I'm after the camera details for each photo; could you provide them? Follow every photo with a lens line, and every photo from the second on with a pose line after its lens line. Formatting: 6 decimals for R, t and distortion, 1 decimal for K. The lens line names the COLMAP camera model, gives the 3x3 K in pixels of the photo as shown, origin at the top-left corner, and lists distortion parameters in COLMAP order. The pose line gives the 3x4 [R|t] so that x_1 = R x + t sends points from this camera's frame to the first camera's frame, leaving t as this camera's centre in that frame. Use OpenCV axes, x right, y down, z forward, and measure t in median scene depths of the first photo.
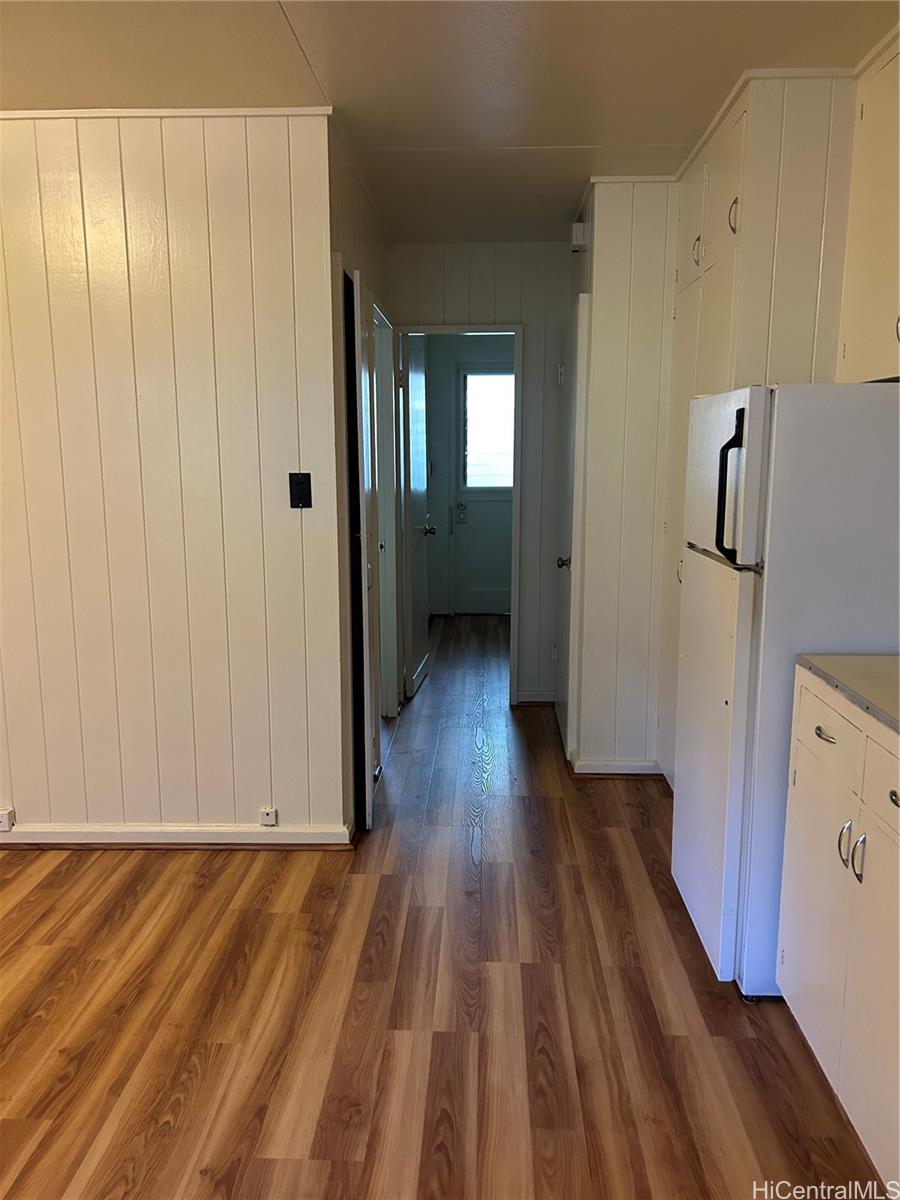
lens RADIAL K [[886.7, 0, 453.1], [0, 886.7, 606.9], [0, 0, 1]] dist [0.022296, -0.020002]
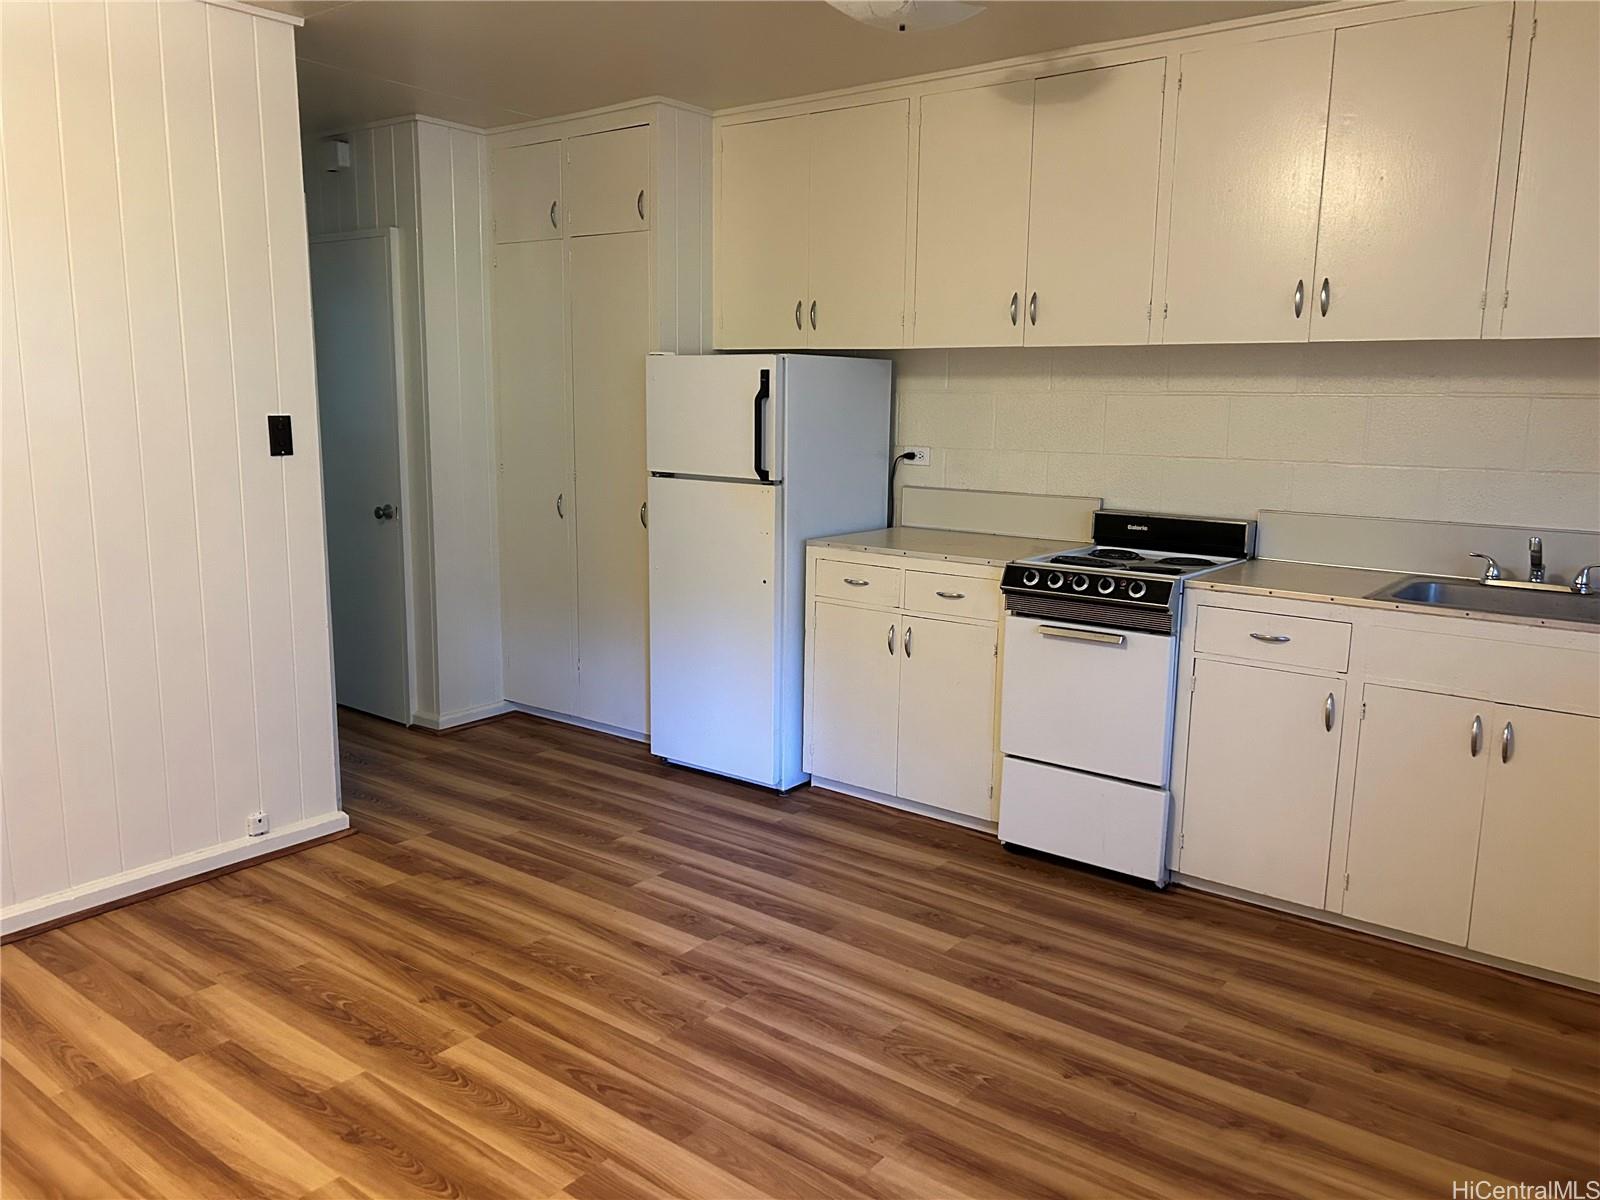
lens RADIAL K [[1182.3, 0, 806.2], [0, 1182.3, 597.9], [0, 0, 1]] dist [0.022296, -0.020002]
pose [[0.577479, -0.124855, 0.806802, -0.904635], [0.122028, 0.990336, 0.065915, 0.015204], [-0.807234, 0.060388, 0.587134, -0.107477]]
